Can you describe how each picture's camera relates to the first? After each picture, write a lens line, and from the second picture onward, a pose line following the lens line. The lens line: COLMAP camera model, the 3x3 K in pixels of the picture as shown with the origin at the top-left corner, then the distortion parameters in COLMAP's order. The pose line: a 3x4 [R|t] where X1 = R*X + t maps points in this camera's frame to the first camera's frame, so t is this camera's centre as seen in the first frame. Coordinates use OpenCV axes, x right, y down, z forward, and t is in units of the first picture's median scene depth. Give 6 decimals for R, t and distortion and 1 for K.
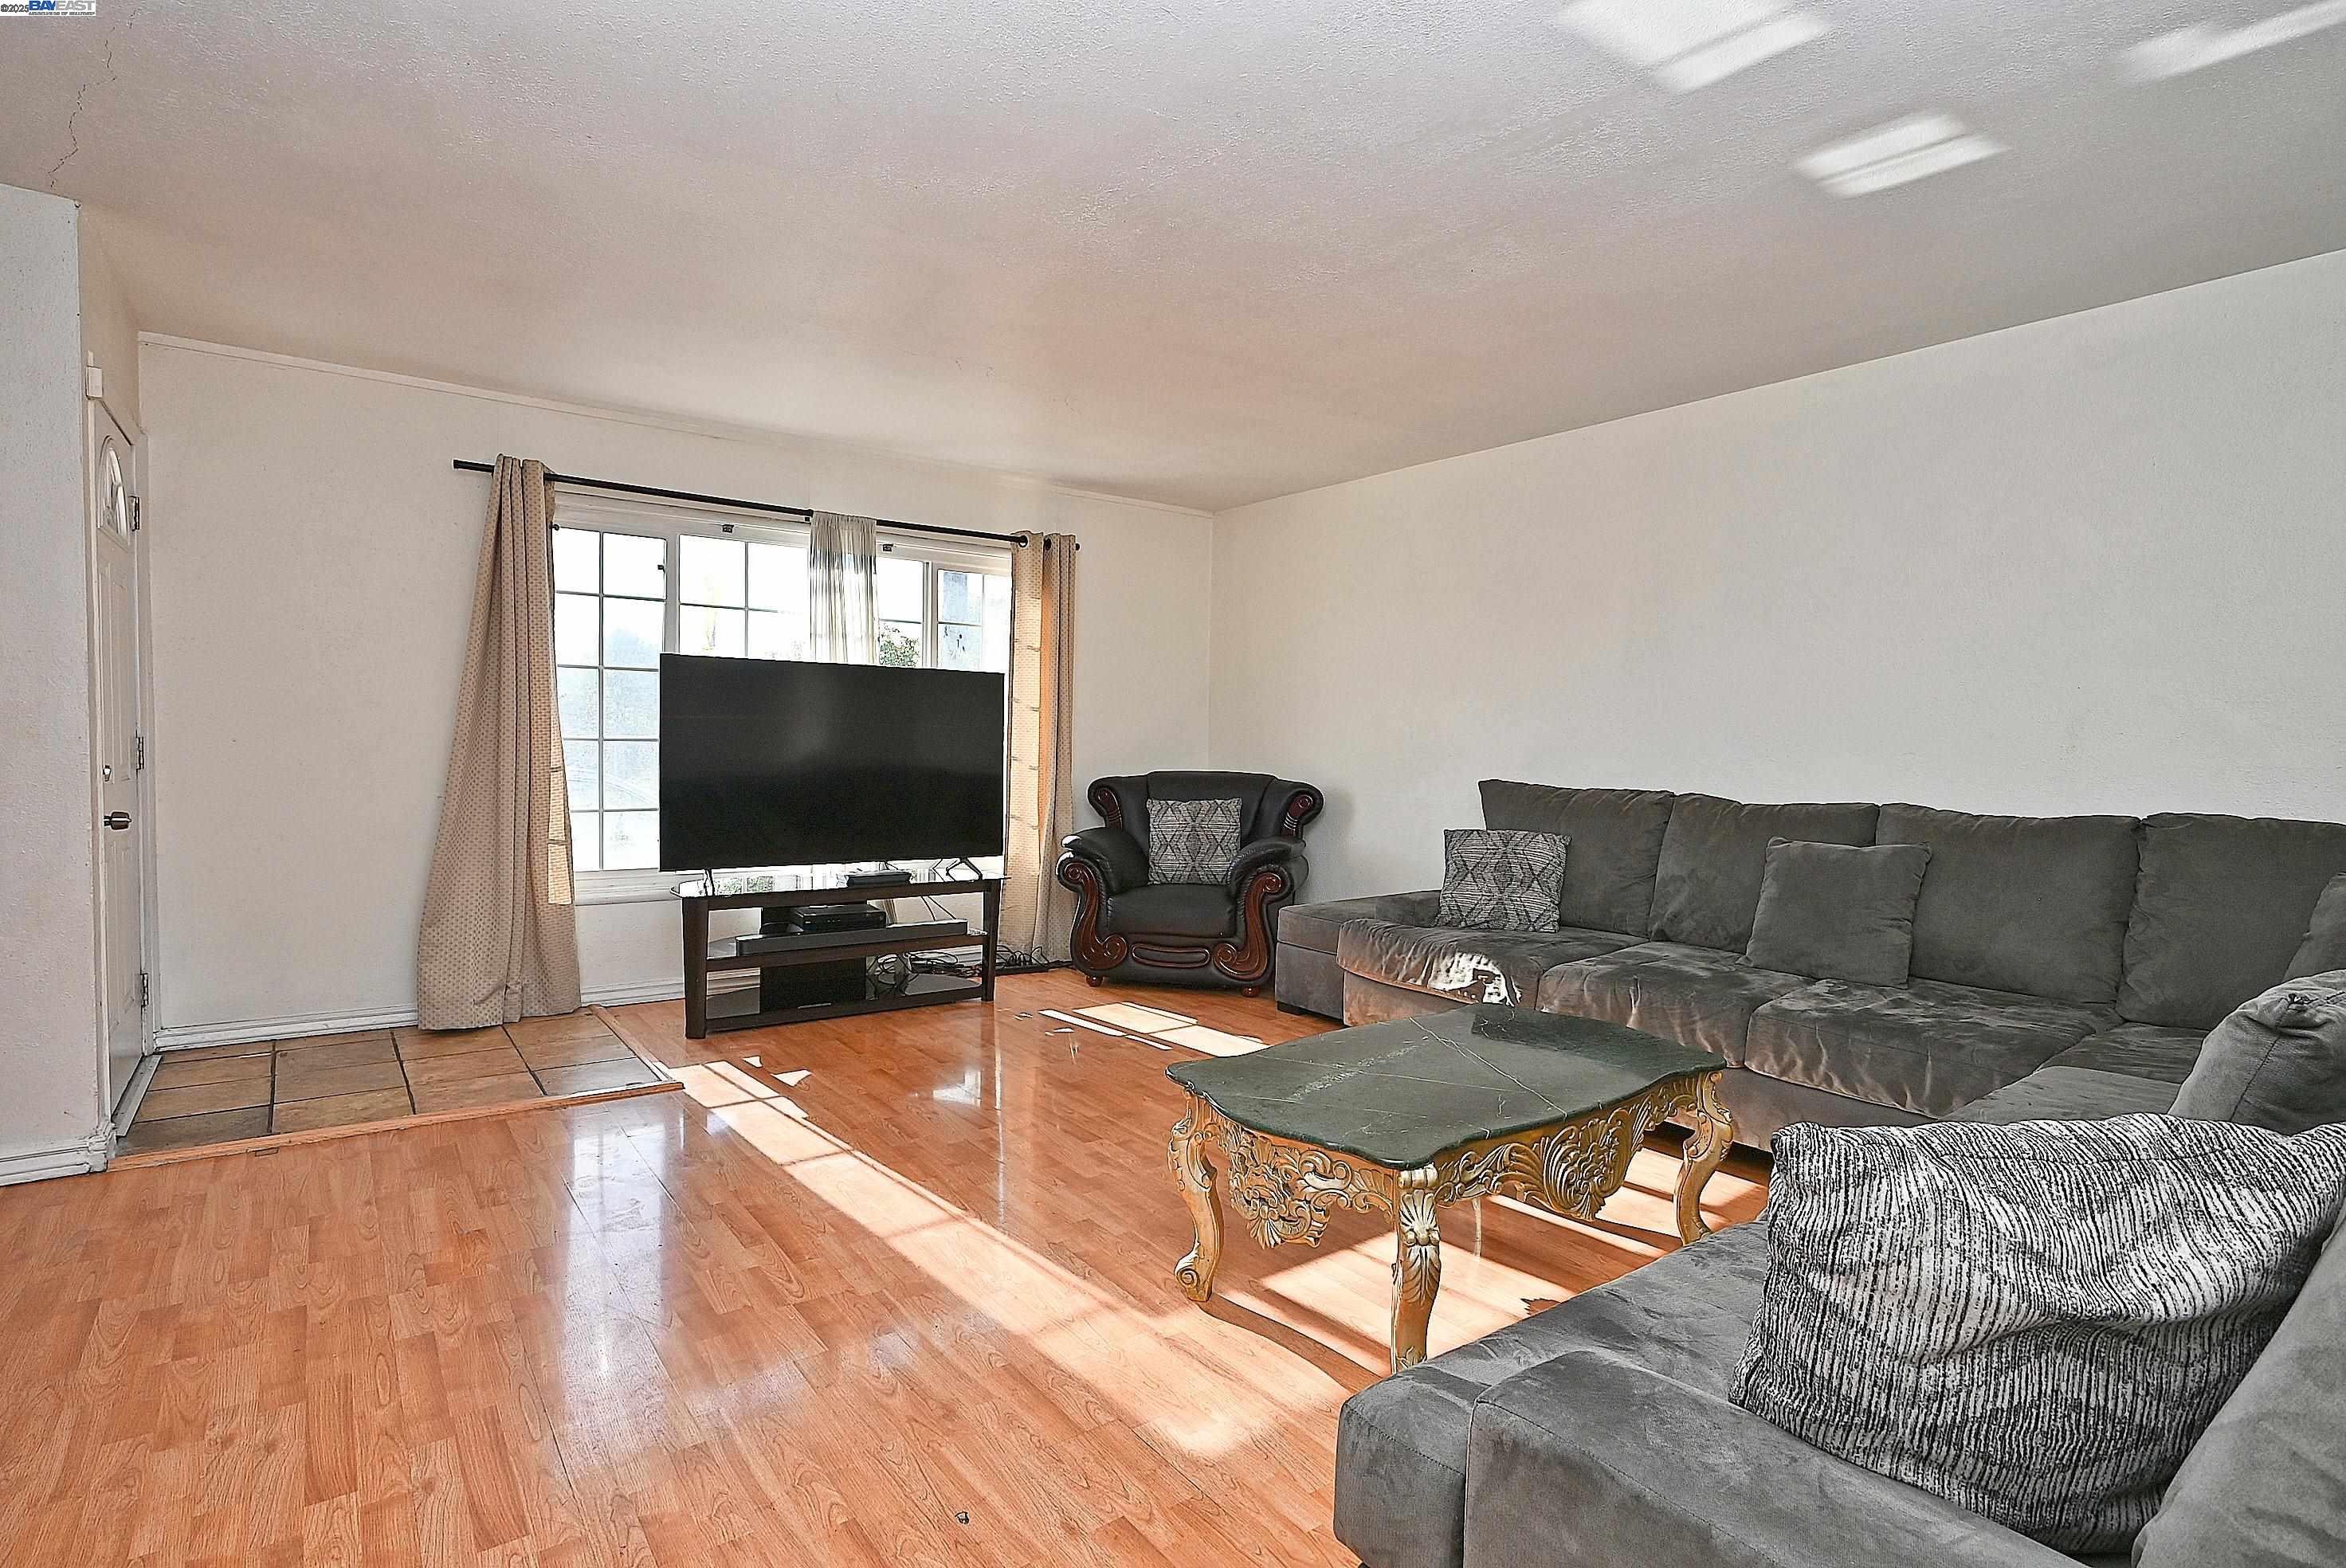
lens RADIAL K [[1159.7, 0, 1170.4], [0, 1159.7, 776.6], [0, 0, 1]] dist [-0.007779, 0.003570]
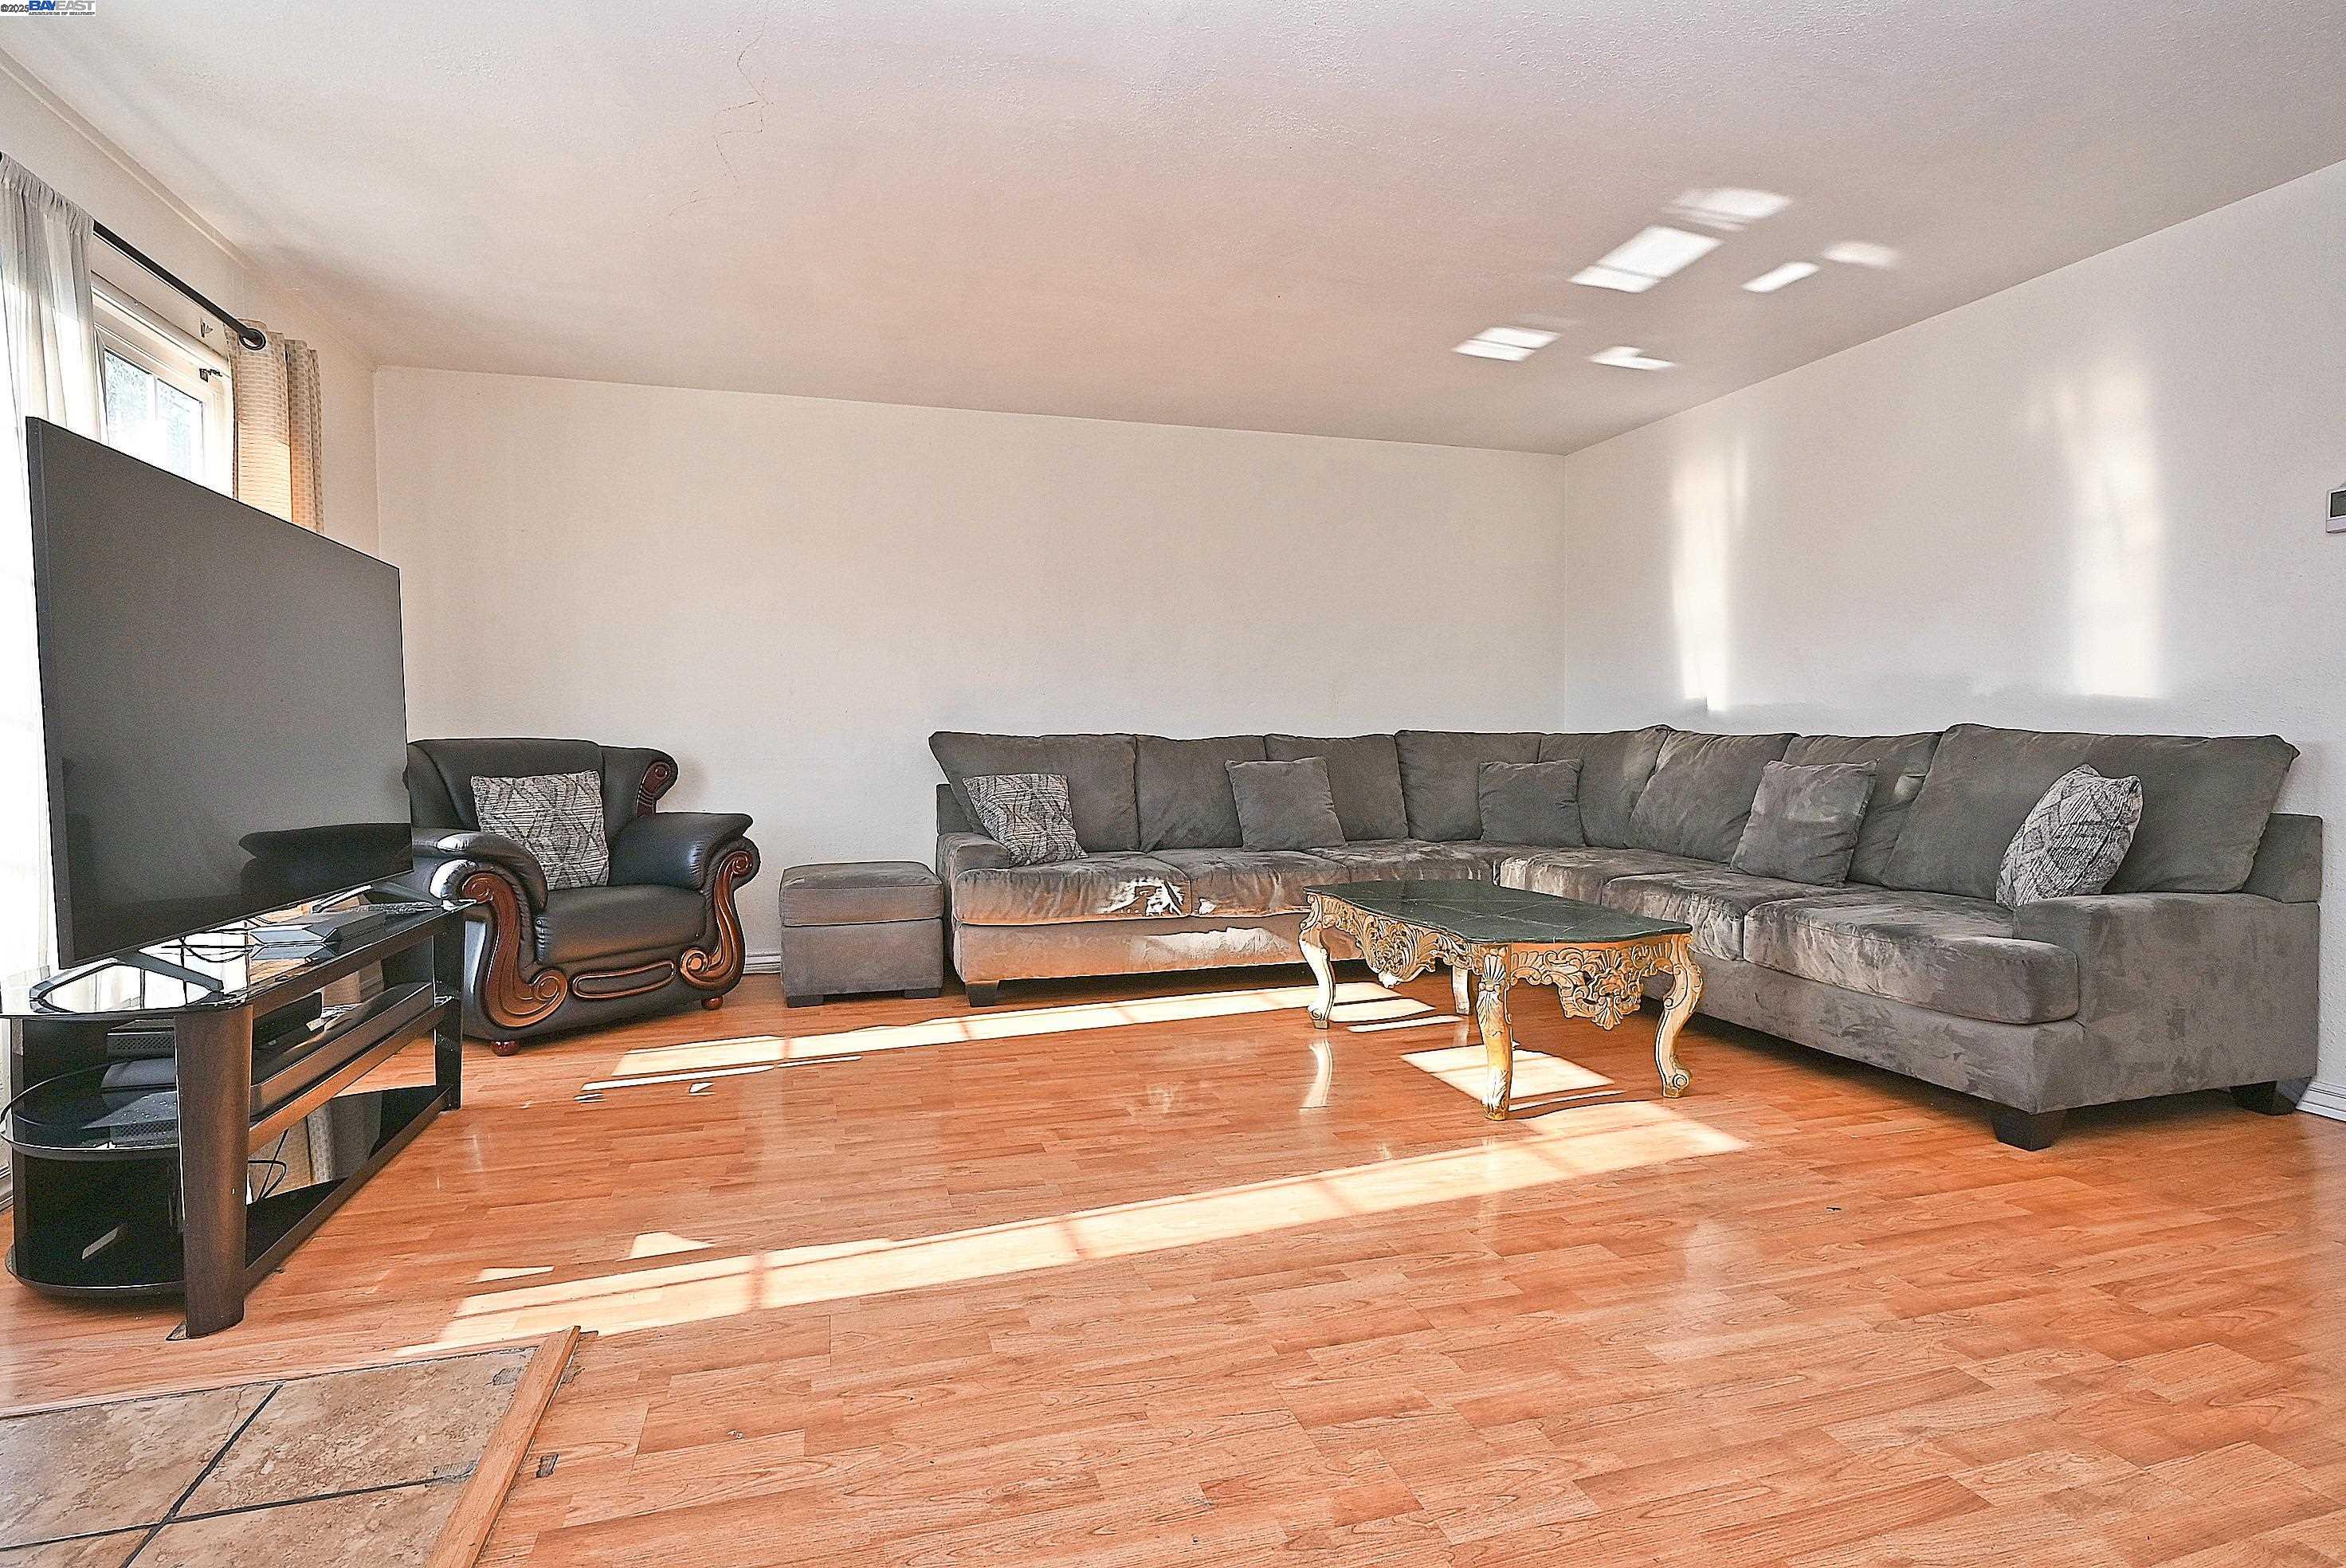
lens RADIAL K [[1159.7, 0, 1178.8], [0, 1159.7, 778.3], [0, 0, 1]] dist [-0.007779, 0.003570]
pose [[0.337925, -0.048201, 0.939938, -0.715276], [0.044101, 0.998402, 0.035343, 0.019633], [-0.940139, 0.029509, 0.339511, 0.523284]]
